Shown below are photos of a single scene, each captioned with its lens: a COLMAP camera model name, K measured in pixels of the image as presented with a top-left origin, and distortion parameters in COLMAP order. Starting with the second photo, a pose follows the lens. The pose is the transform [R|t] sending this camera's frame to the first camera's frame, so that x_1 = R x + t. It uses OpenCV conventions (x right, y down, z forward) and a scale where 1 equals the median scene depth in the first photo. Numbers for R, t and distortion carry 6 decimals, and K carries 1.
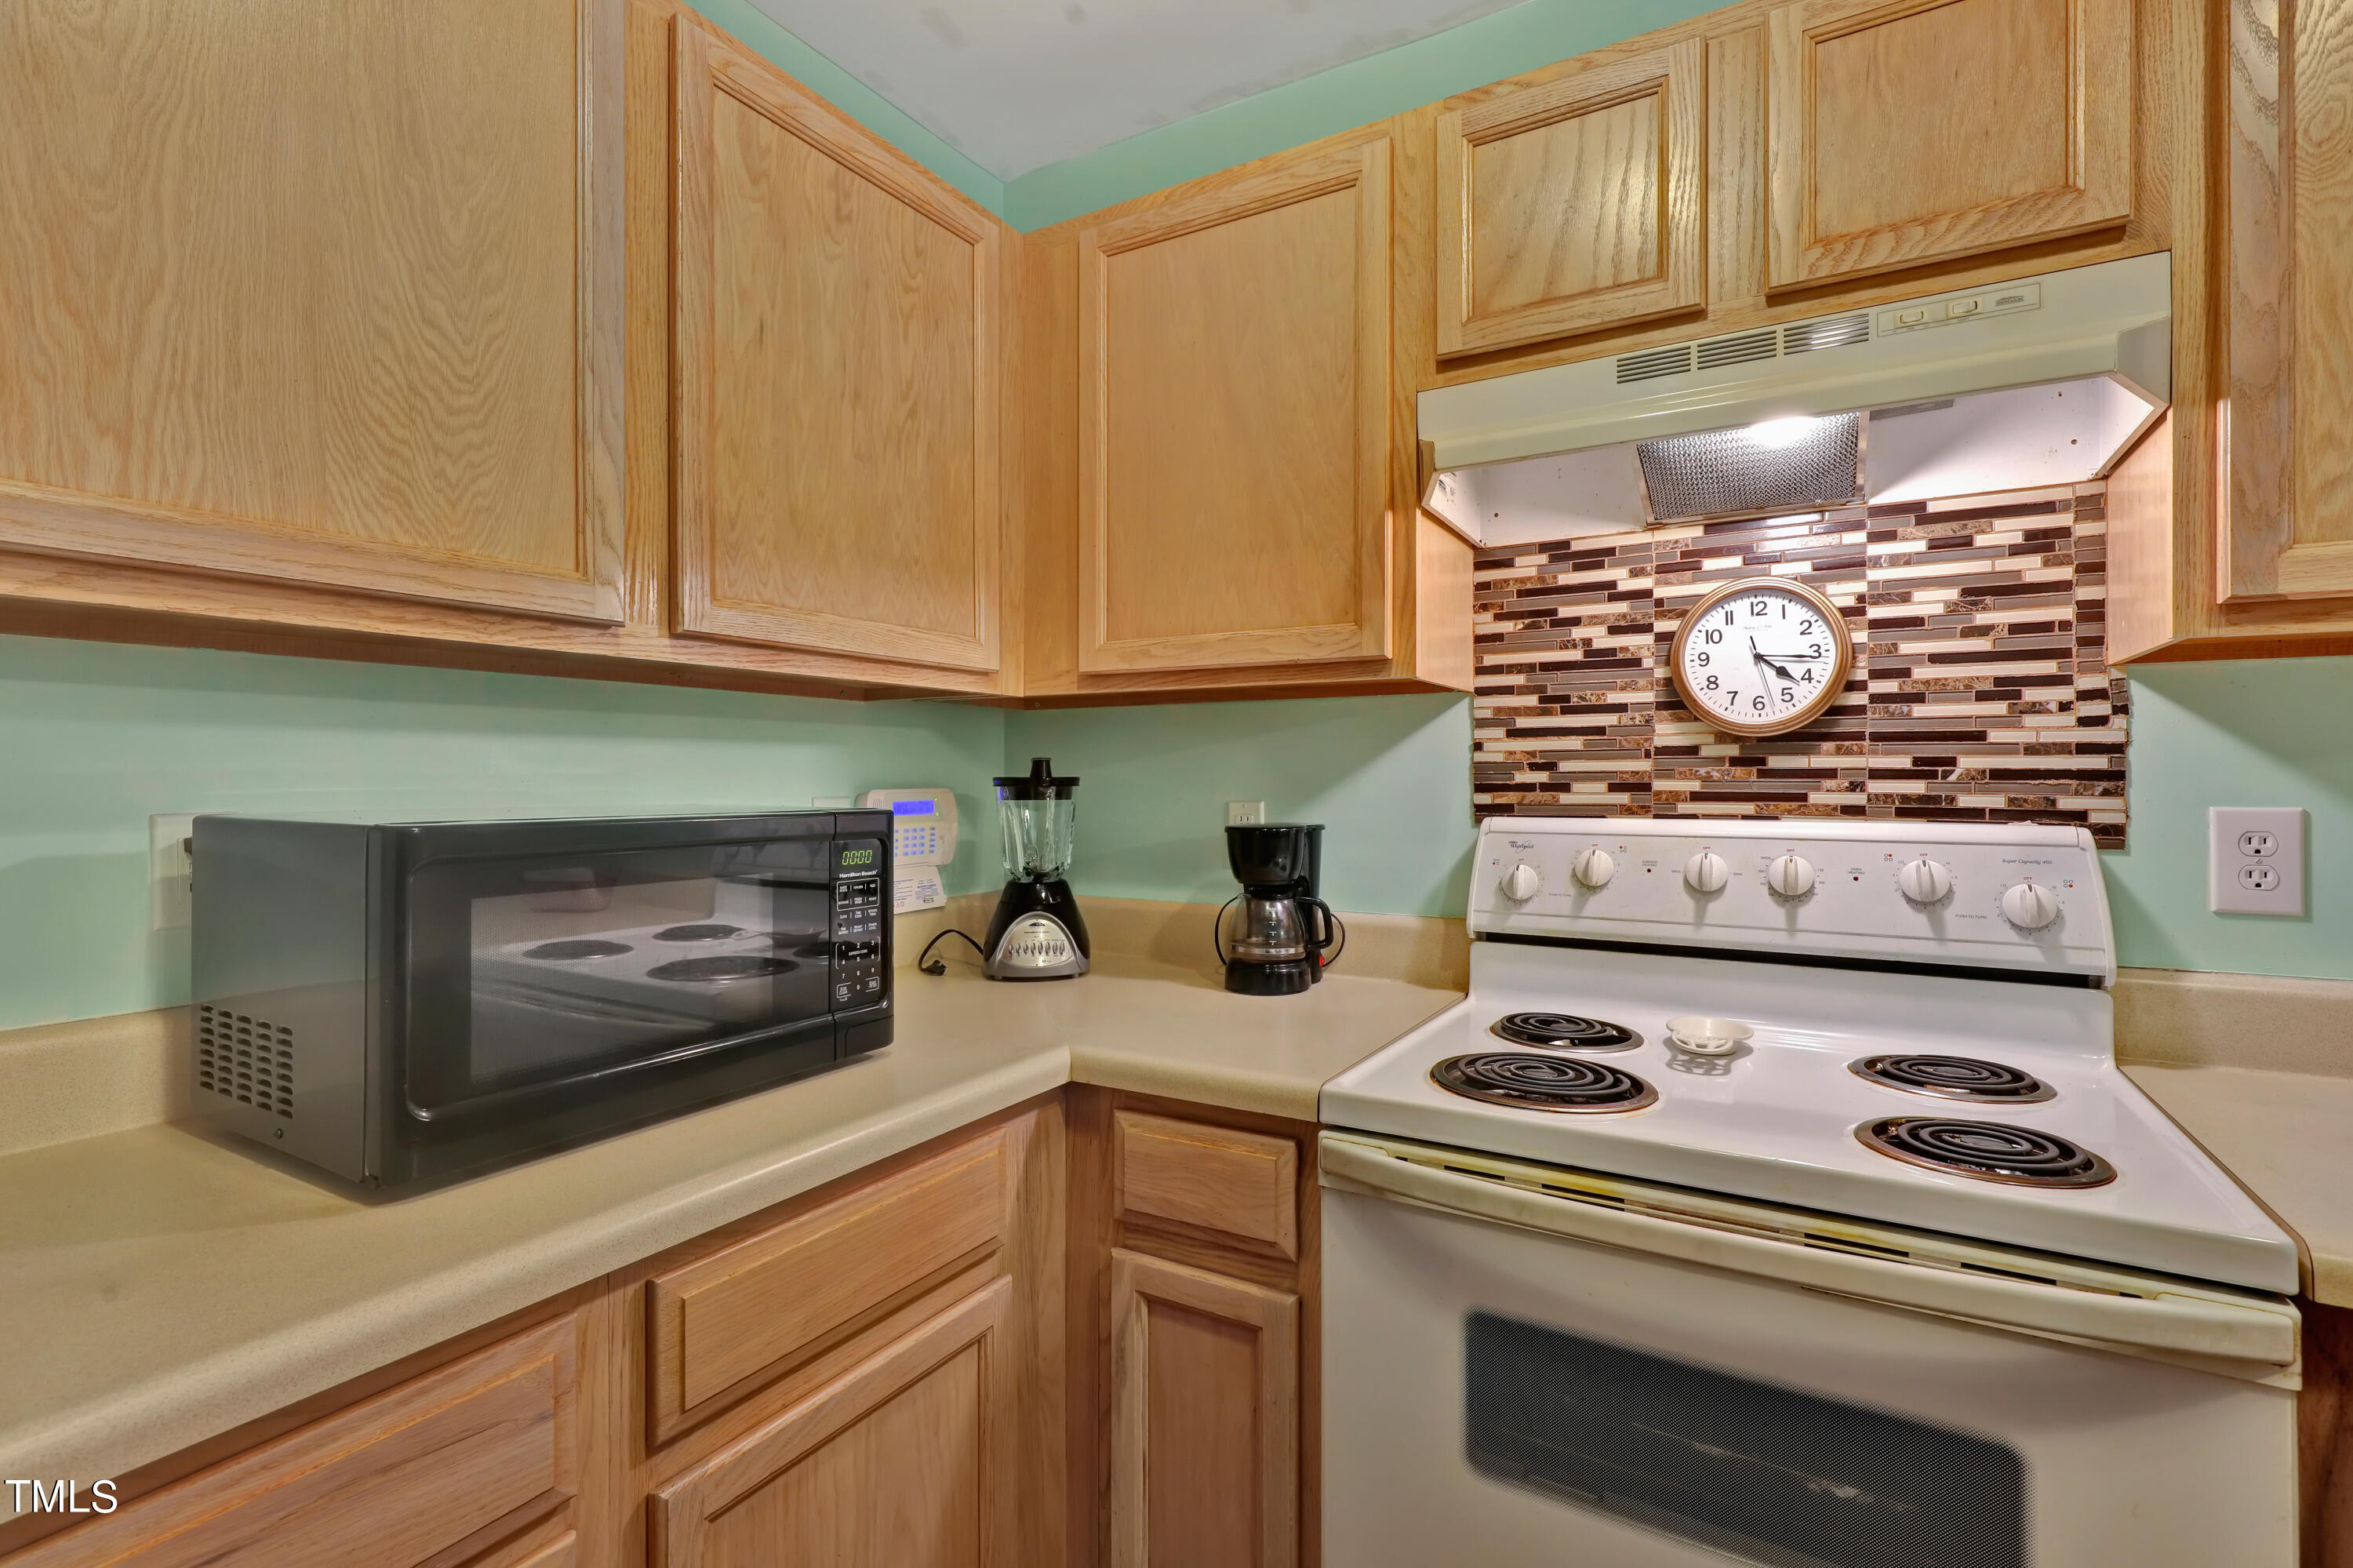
lens RADIAL K [[1071.7, 0, 1177.1], [0, 1071.7, 776.4], [0, 0, 1]] dist [-0.000945, 0.000155]
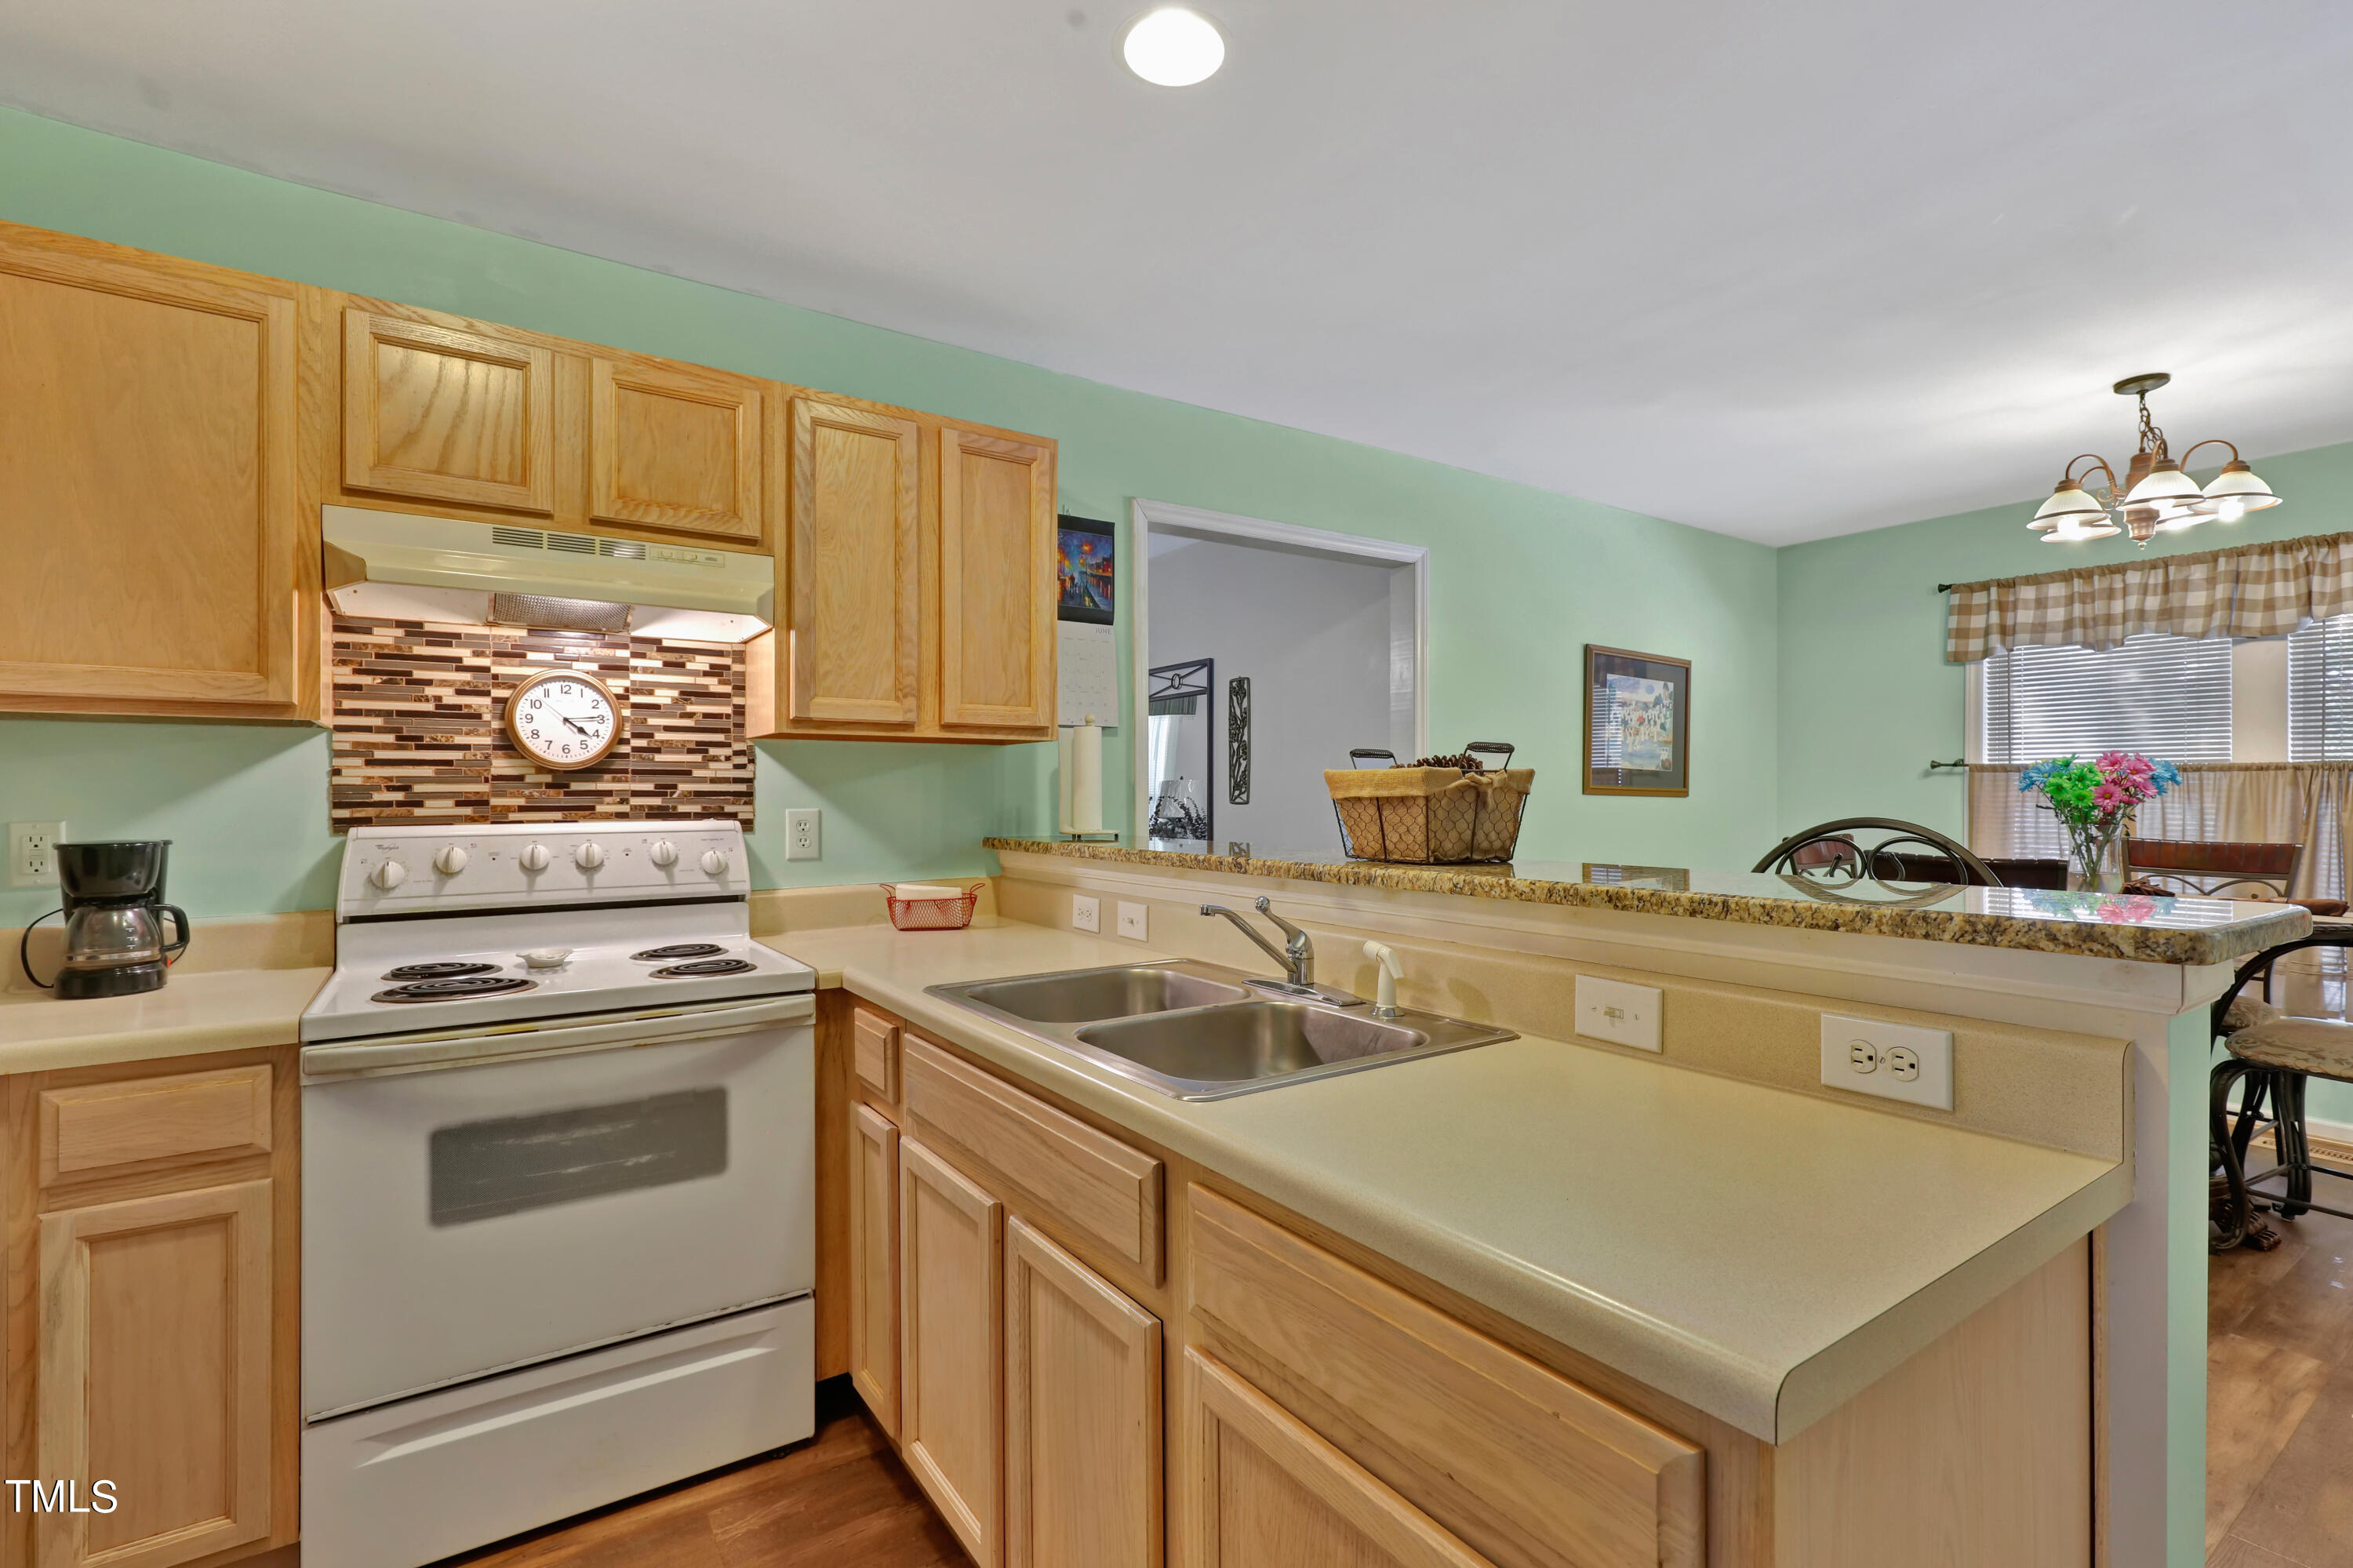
lens RADIAL K [[1073.0, 0, 1208.5], [0, 1073.0, 786.3], [0, 0, 1]] dist [0.001320, 0.000561]
pose [[0.408736, 0.005431, 0.912636, -0.525993], [0.002820, 0.999970, -0.007214, 0.000875], [-0.912648, 0.005522, 0.408709, -0.524367]]
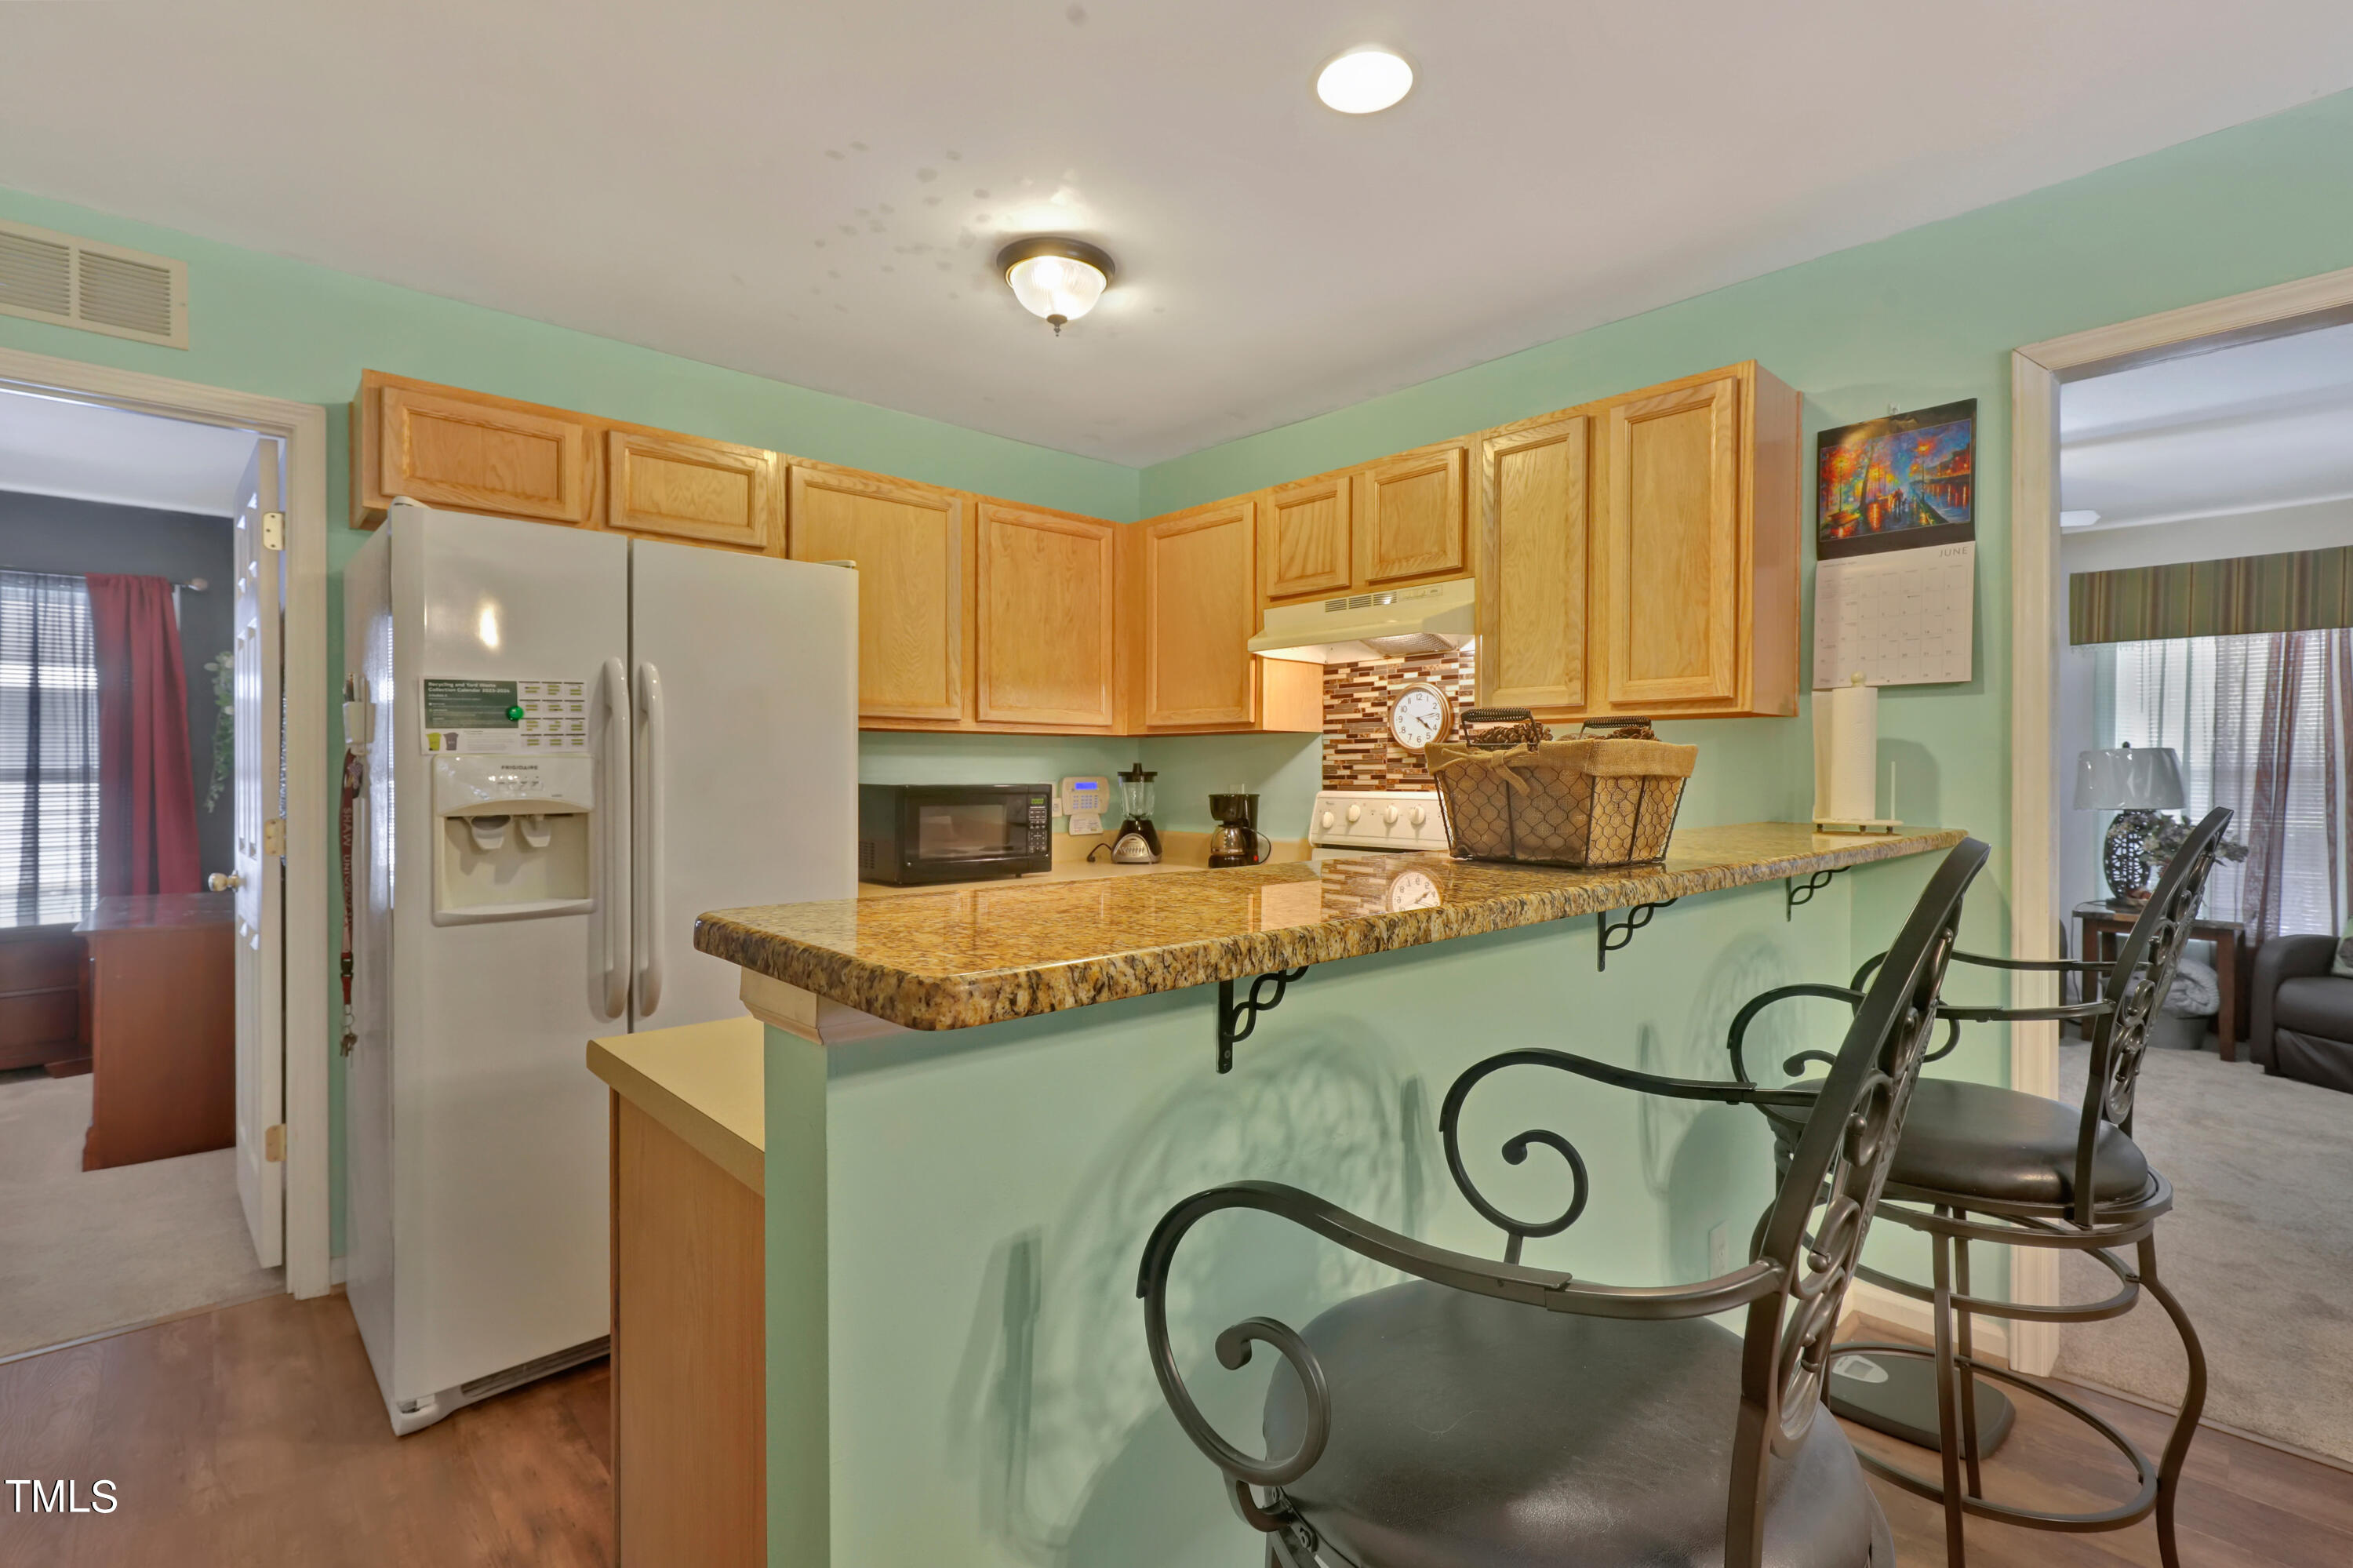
lens RADIAL K [[1083.2, 0, 1175.0], [0, 1083.2, 772.4], [0, 0, 1]] dist [0.001064, 0.000012]
pose [[0.955588, 0.002628, -0.294694, 0.733707], [-0.002414, 0.999996, 0.001088, -0.000753], [0.294696, -0.000328, 0.955591, -1.326236]]
